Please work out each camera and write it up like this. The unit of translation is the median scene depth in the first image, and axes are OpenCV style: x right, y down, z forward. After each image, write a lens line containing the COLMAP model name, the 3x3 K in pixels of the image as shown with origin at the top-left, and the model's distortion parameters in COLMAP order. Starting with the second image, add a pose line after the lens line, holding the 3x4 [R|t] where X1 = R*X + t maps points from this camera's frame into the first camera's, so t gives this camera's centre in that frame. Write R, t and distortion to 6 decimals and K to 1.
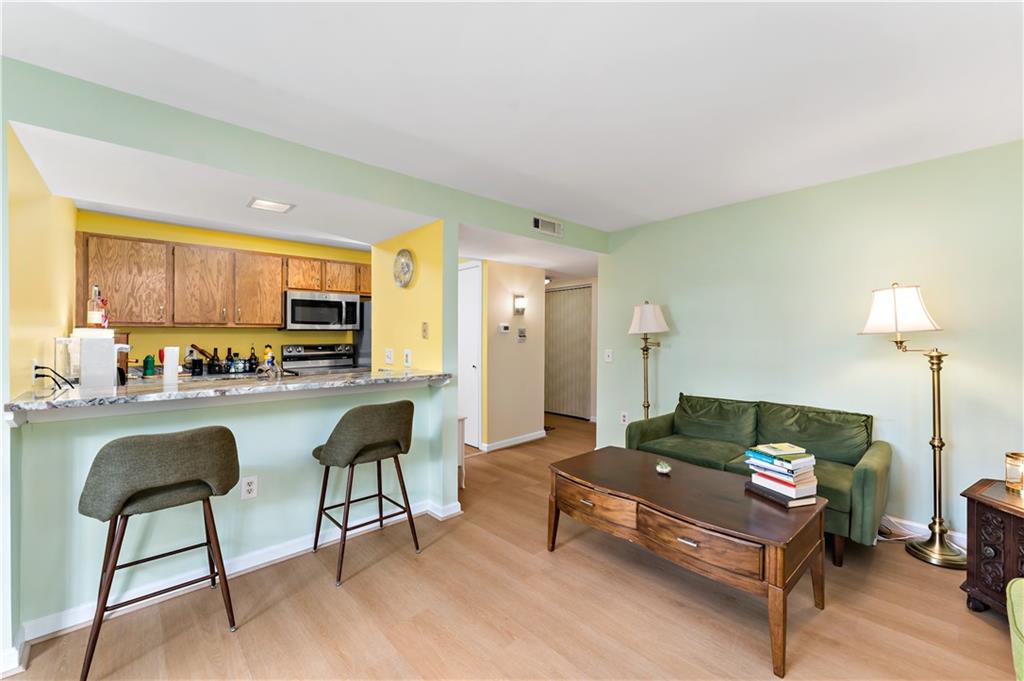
lens RADIAL K [[413.5, 0, 510.8], [0, 413.5, 330.9], [0, 0, 1]] dist [0.000501, -0.000022]
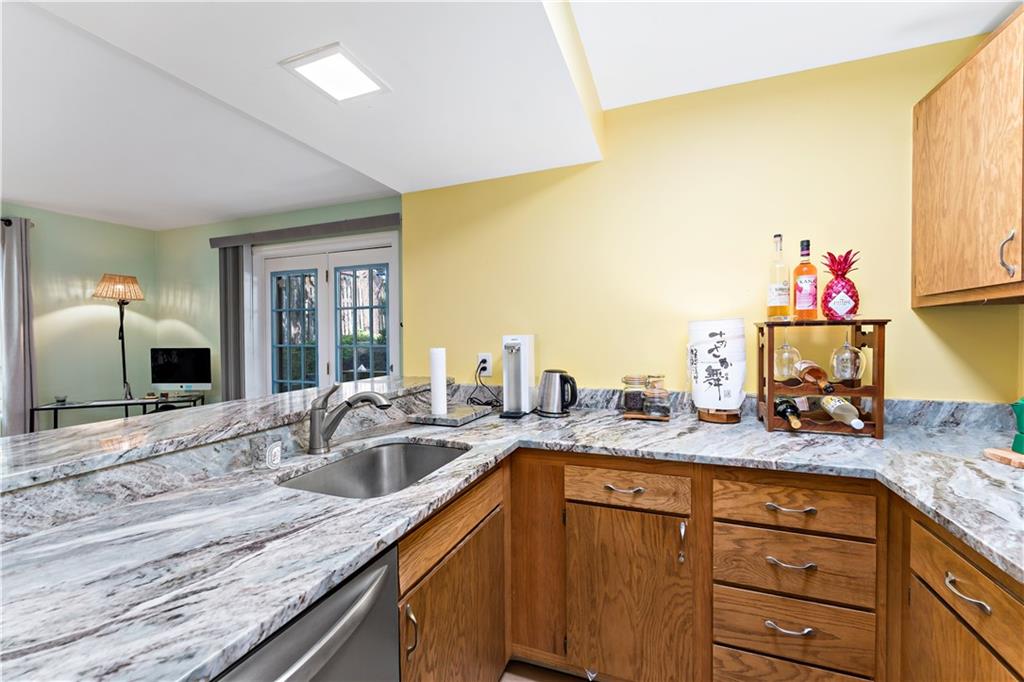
lens RADIAL K [[412.3, 0, 519.5], [0, 412.3, 336.1], [0, 0, 1]] dist [-0.001157, 0.000259]
pose [[-0.889056, 0.009507, -0.457699, -0.420585], [0.013235, 0.999900, -0.004938, 0.016554], [0.457607, -0.010448, -0.889093, 1.191673]]
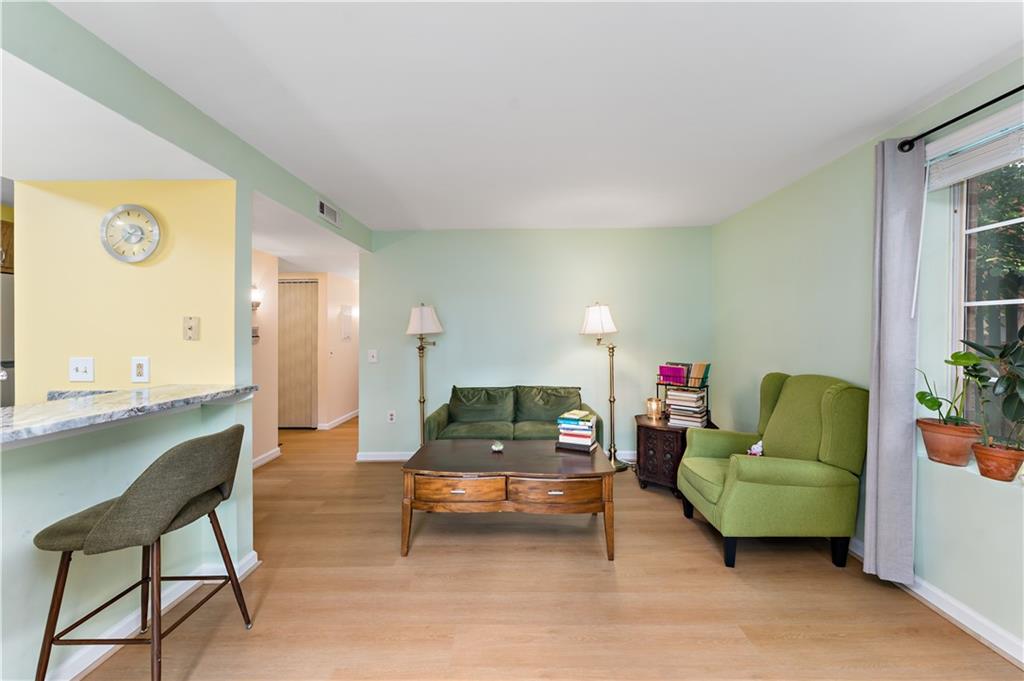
lens RADIAL K [[413.5, 0, 516.6], [0, 413.5, 332.2], [0, 0, 1]] dist [0.000501, -0.000022]
pose [[0.681037, 0.004452, 0.732236, -0.314308], [-0.006139, 0.999981, -0.000369, 0.001872], [-0.732224, -0.004244, 0.681051, 0.102004]]
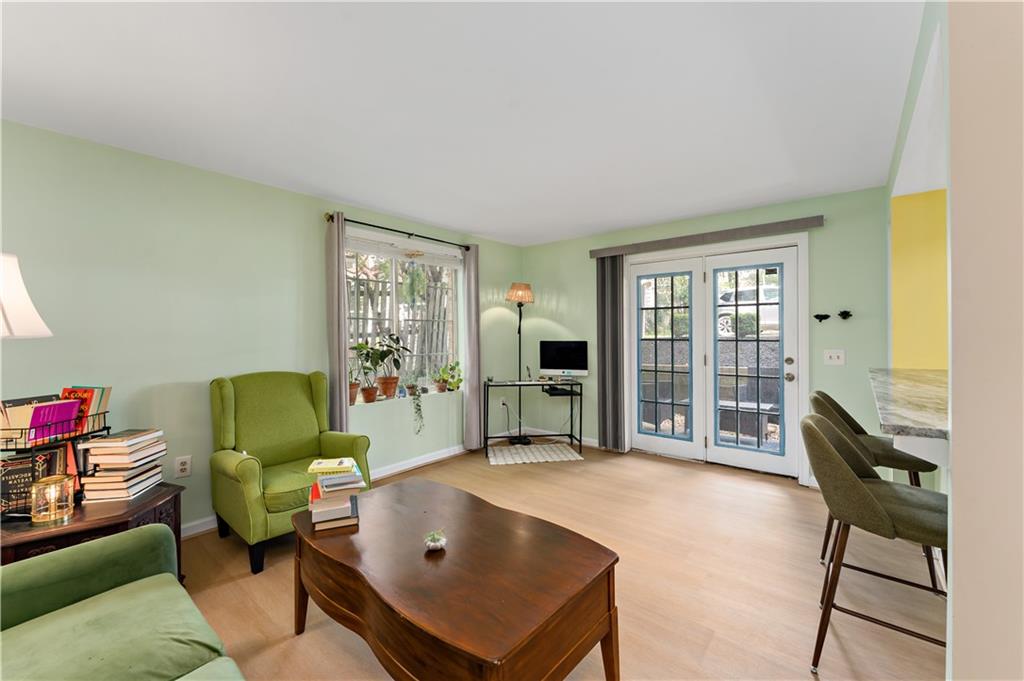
lens RADIAL K [[413.5, 0, 513.0], [0, 413.5, 332.9], [0, 0, 1]] dist [0.000501, -0.000022]
pose [[-0.991274, 0.008155, -0.131566, 0.221792], [0.009376, 0.999918, -0.008669, 0.014829], [0.131485, -0.009827, -0.991269, 1.126128]]
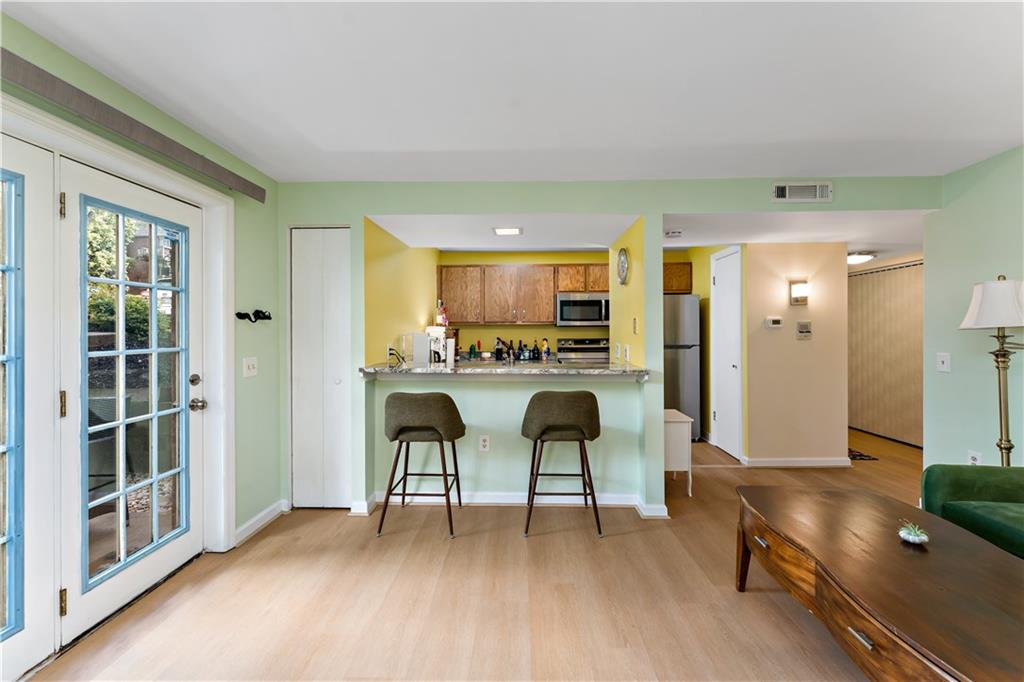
lens RADIAL K [[412.3, 0, 512.9], [0, 412.3, 323.8], [0, 0, 1]] dist [-0.001157, 0.000259]
pose [[0.720401, -0.010922, -0.693472, 0.248768], [0.007053, 0.999940, -0.008421, -0.000346], [0.693522, 0.001176, 0.720435, 0.062157]]
